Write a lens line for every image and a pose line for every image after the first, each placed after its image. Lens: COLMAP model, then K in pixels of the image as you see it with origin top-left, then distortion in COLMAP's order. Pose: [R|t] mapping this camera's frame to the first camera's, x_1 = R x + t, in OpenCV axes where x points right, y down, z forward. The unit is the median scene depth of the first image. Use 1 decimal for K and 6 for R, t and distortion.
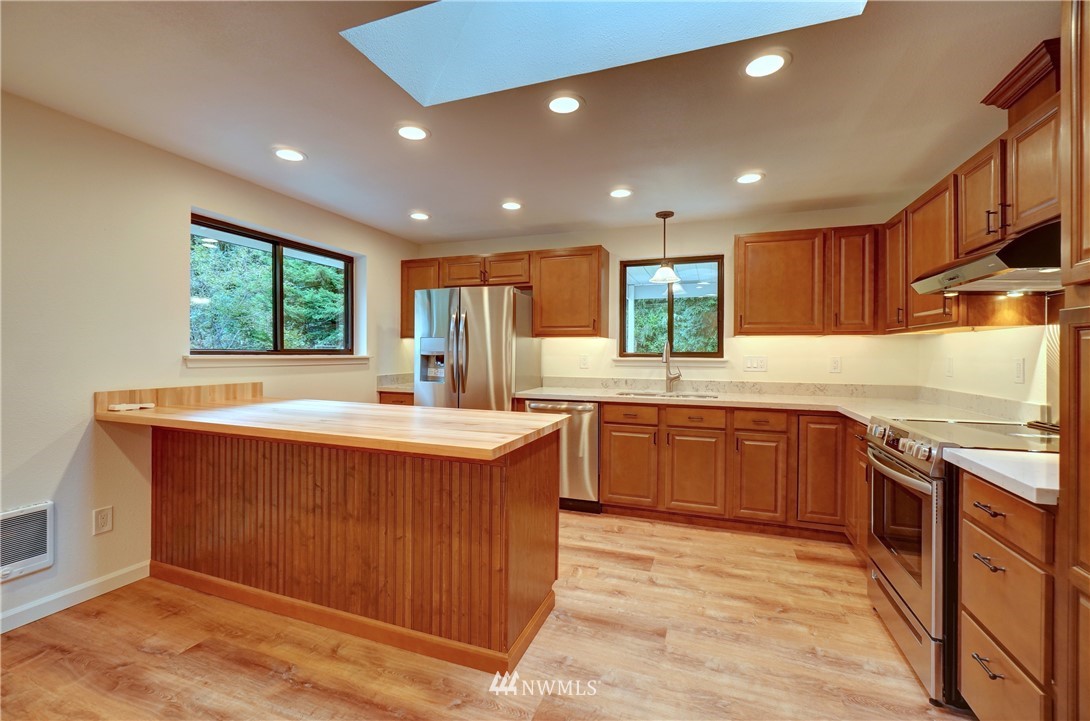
lens RADIAL K [[469.3, 0, 543.3], [0, 469.3, 355.9], [0, 0, 1]] dist [-0.004505, -0.000201]
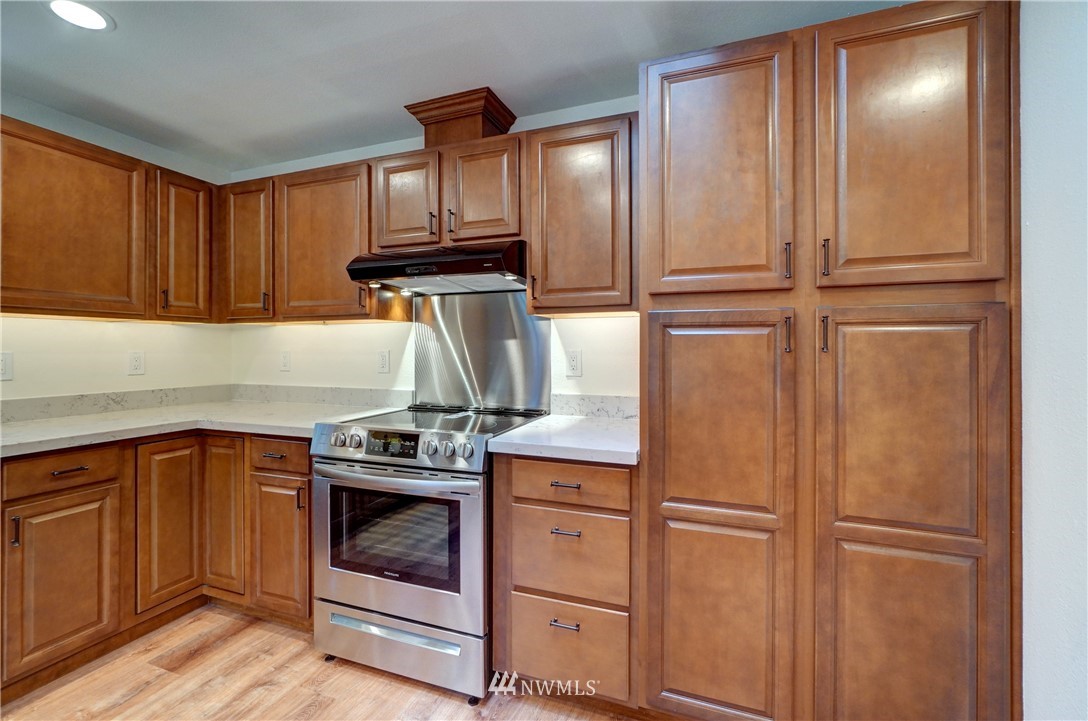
lens RADIAL K [[468.4, 0, 544.2], [0, 468.4, 349.1], [0, 0, 1]] dist [-0.004505, -0.000201]
pose [[0.006511, -0.004552, 0.999968, -0.074566], [0.008734, 0.999952, 0.004495, -0.000527], [-0.999941, 0.008705, 0.006551, 0.454510]]
